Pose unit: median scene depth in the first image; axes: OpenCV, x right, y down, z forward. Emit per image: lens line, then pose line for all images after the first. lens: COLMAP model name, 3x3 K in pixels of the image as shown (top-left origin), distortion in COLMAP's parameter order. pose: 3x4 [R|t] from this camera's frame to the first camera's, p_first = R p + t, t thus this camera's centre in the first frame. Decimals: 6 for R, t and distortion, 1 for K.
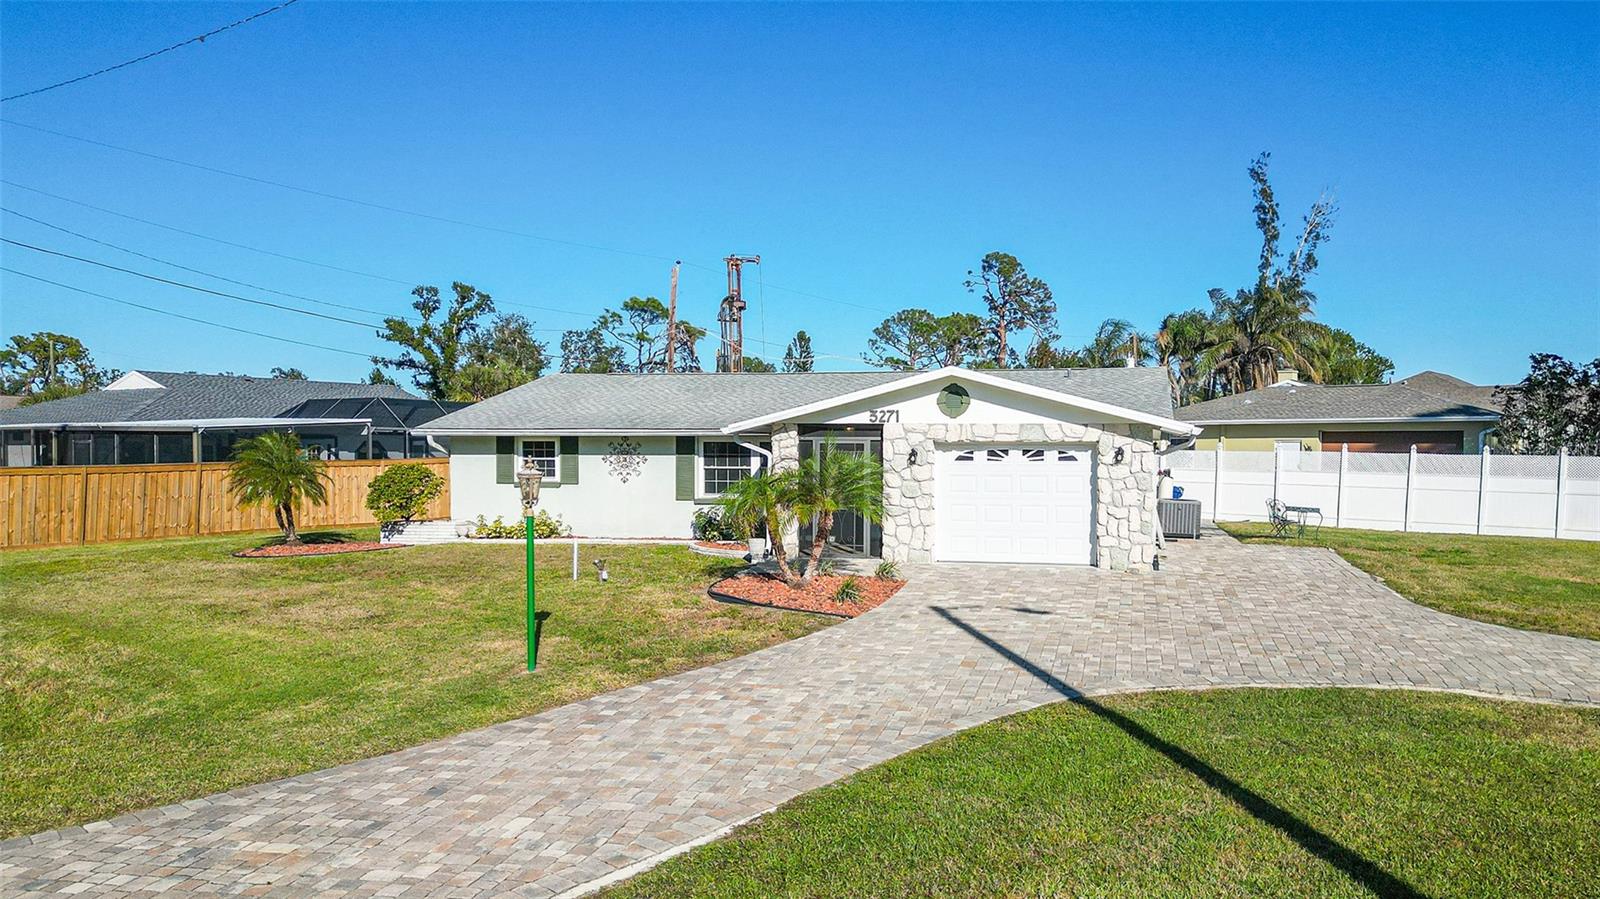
lens RADIAL K [[1205.3, 0, 855.6], [0, 1205.3, 471.1], [0, 0, 1]] dist [0.092738, -0.106284]
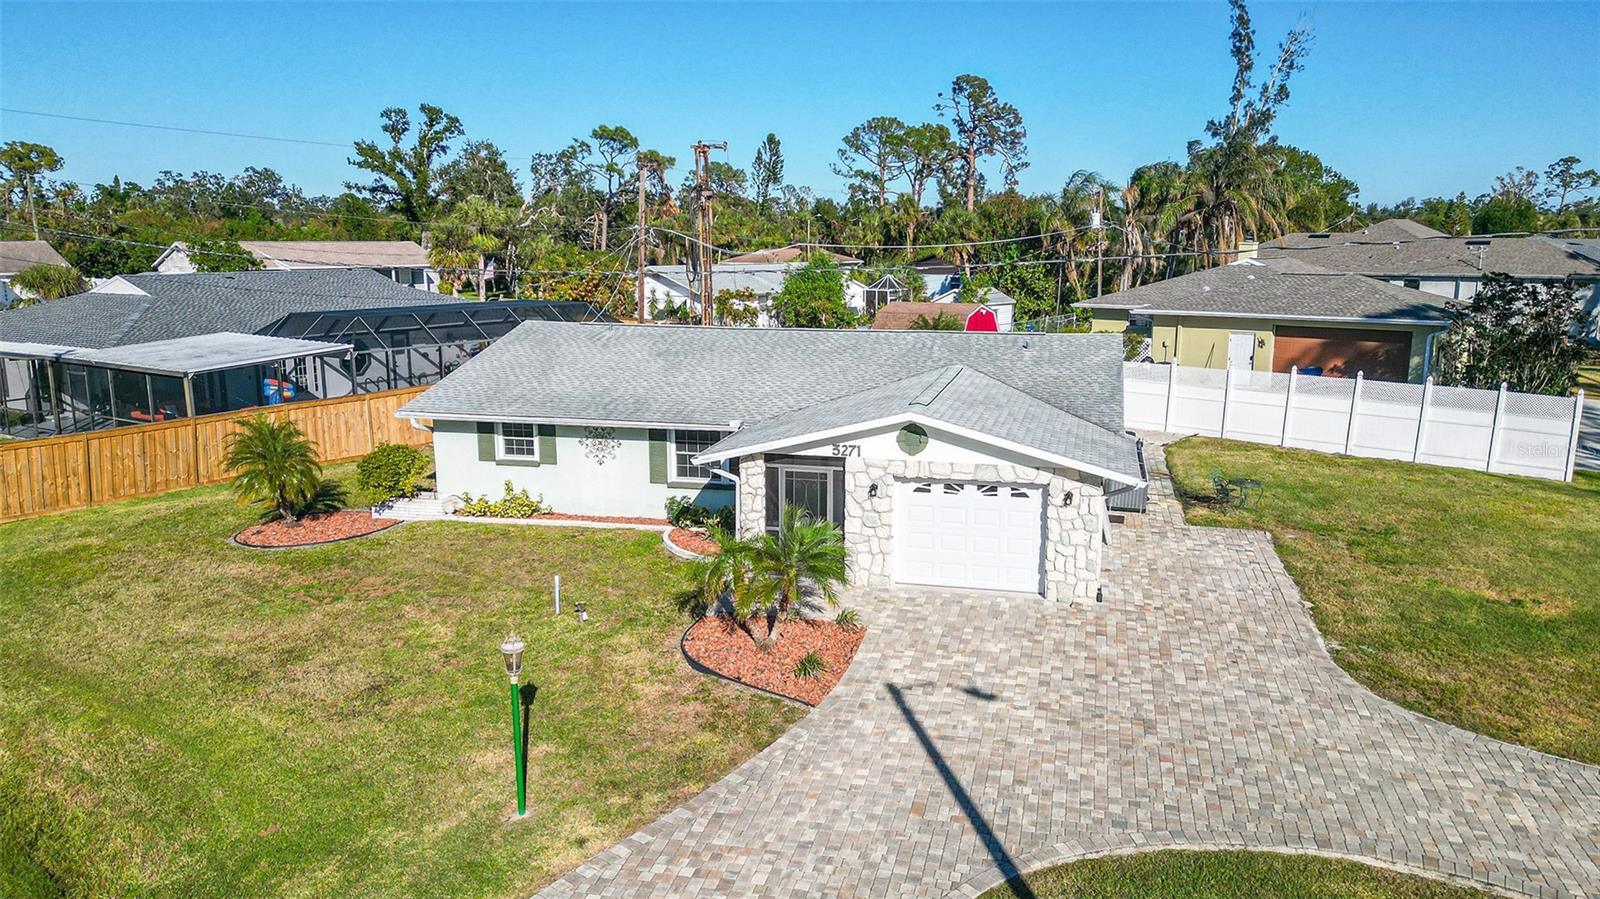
lens RADIAL K [[1165.6, 0, 824.2], [0, 1165.6, 453.4], [0, 0, 1]] dist [0.084331, -0.085618]
pose [[0.999998, -0.000403, -0.001866, 0.006459], [0.000716, 0.985287, 0.170906, -0.216345], [0.001770, -0.170907, 0.985286, 0.001116]]
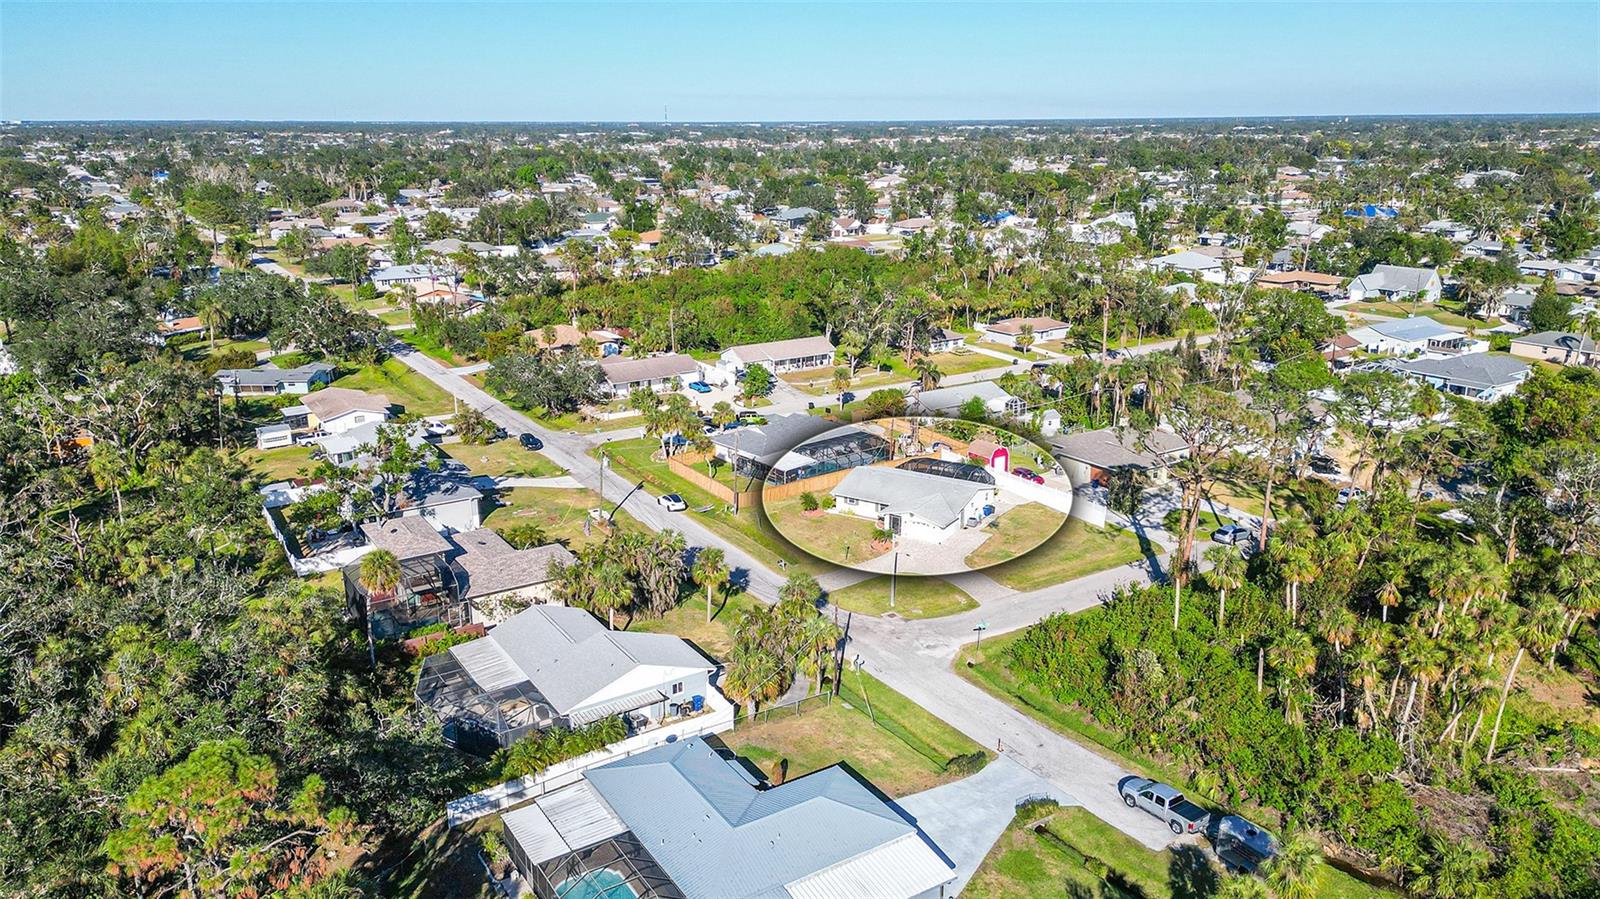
lens RADIAL K [[1138.2, 0, 794.2], [0, 1138.2, 454.1], [0, 0, 1]] dist [0.110971, -0.158034]
pose [[0.942341, 0.087374, -0.323046, 1.400373], [0.001528, 0.964182, 0.265239, -1.949840], [0.334650, -0.250439, 0.908454, -4.566692]]
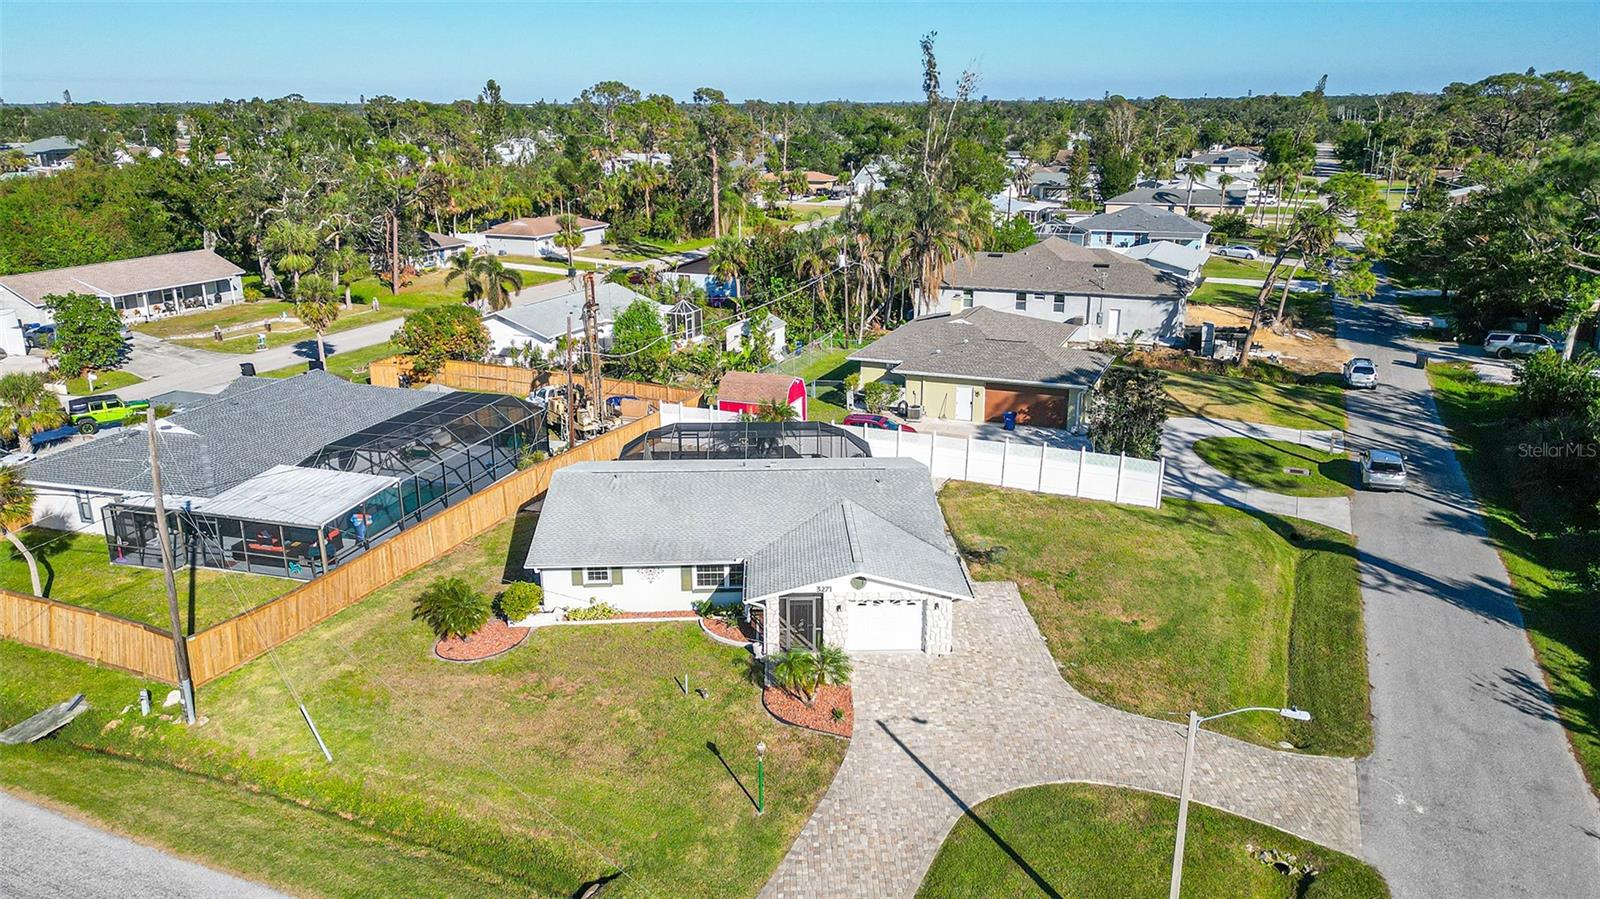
lens RADIAL K [[1120.3, 0, 794.4], [0, 1120.3, 448.3], [0, 0, 1]] dist [0.087475, -0.095105]
pose [[0.969267, -0.080240, 0.232557, -0.441684], [0.012798, 0.960479, 0.278057, -0.795709], [-0.245677, -0.266535, 0.931988, -0.674499]]
